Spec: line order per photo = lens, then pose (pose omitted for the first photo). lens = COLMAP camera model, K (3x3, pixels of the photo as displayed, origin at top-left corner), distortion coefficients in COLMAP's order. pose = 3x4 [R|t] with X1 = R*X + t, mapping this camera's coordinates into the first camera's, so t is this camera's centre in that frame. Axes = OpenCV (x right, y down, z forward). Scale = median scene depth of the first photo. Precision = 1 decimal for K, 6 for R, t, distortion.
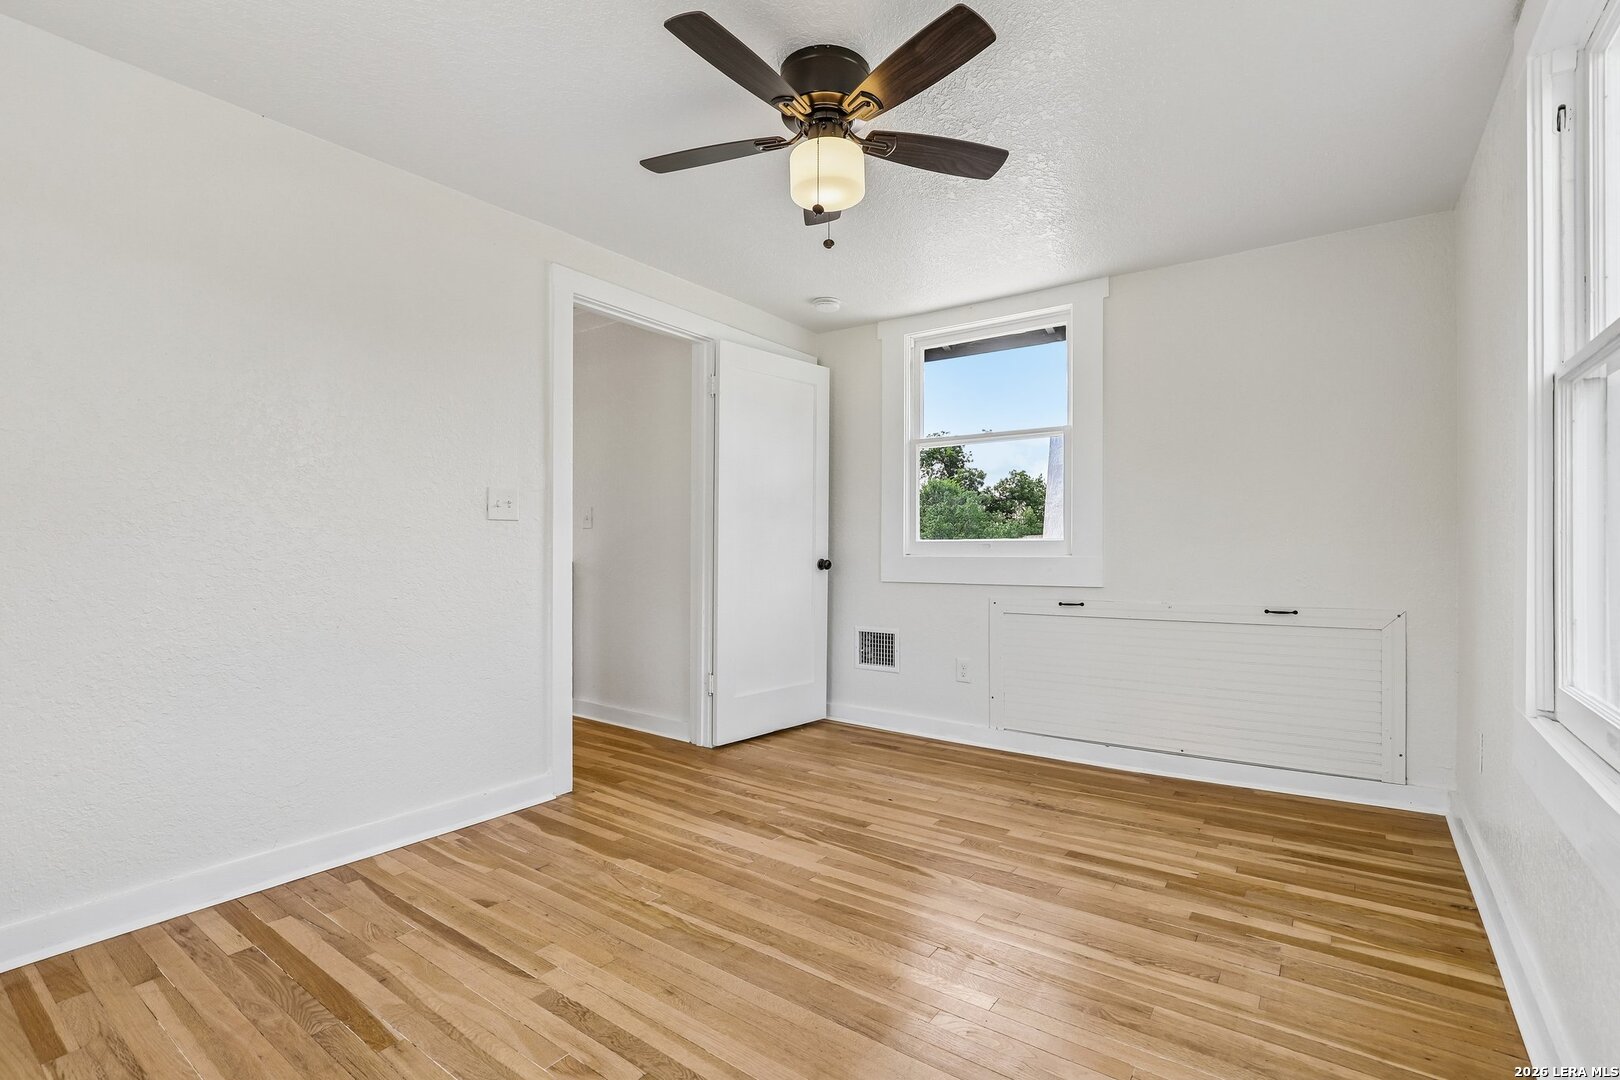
lens RADIAL K [[743.2, 0, 812.3], [0, 743.2, 544.6], [0, 0, 1]] dist [-0.025104, 0.000449]
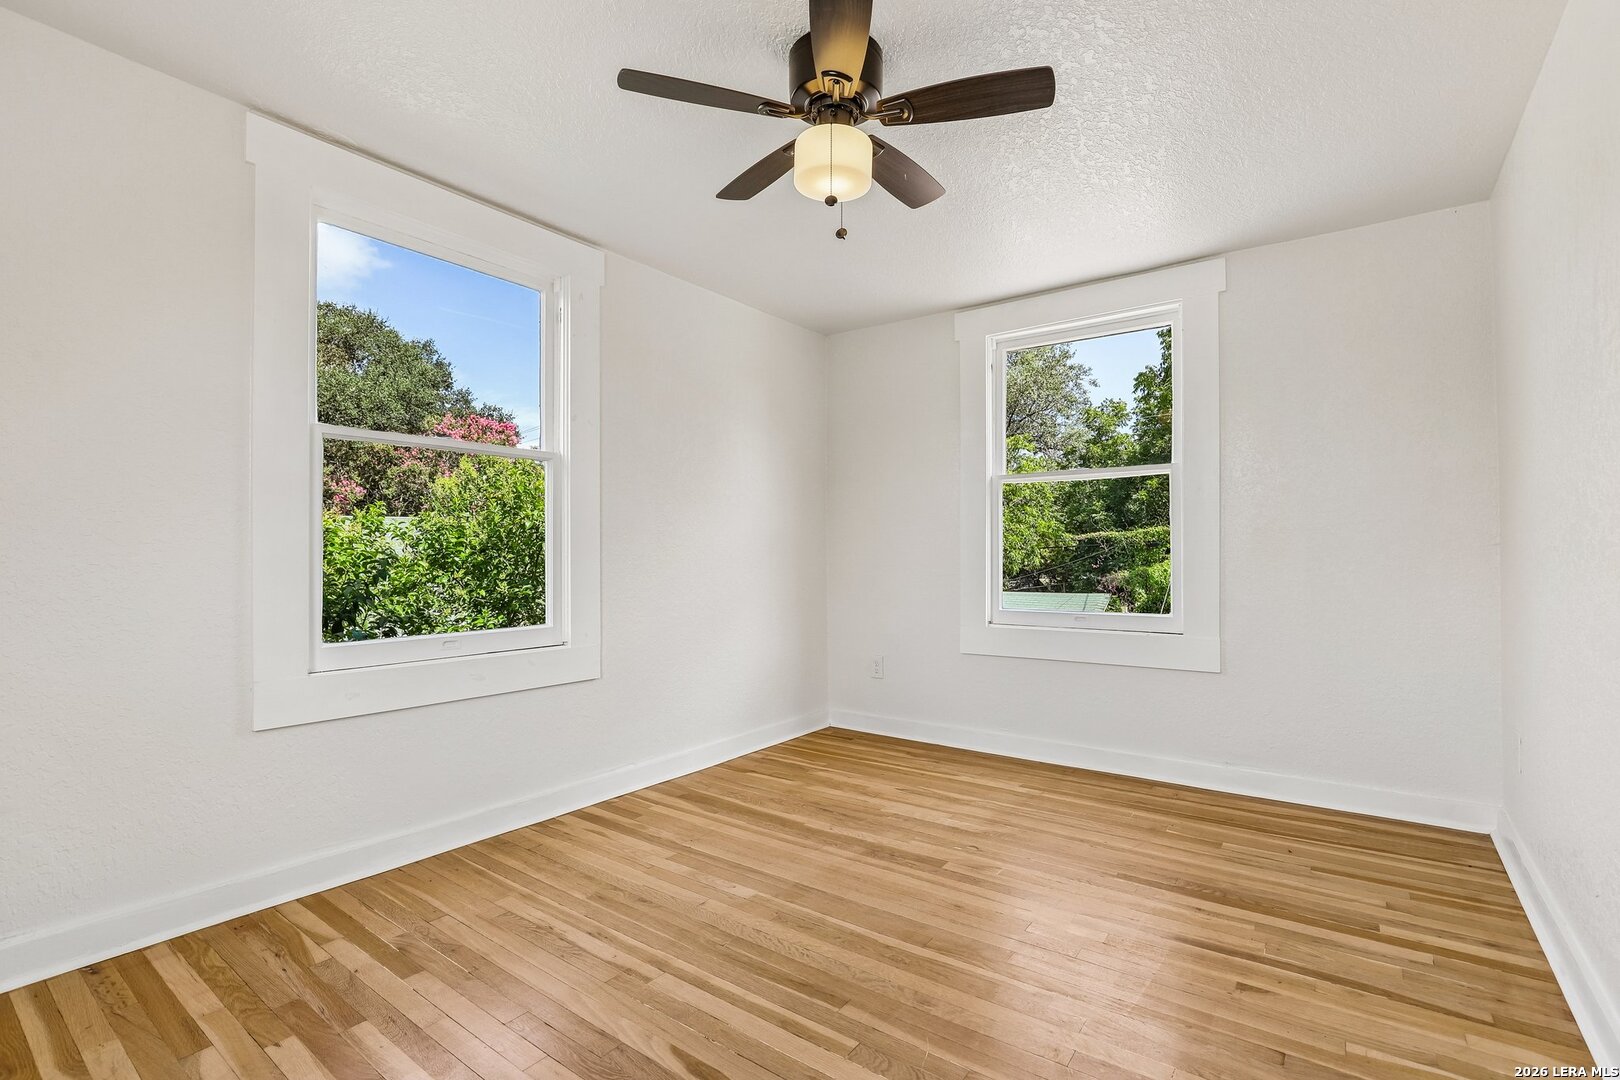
lens RADIAL K [[743.2, 0, 808.0], [0, 743.2, 545.8], [0, 0, 1]] dist [-0.025104, 0.000449]
pose [[-0.999903, 0.000609, 0.013906, 0.037218], [0.000518, 0.999979, -0.006536, 0.002364], [-0.013910, -0.006528, -0.999882, 1.939501]]
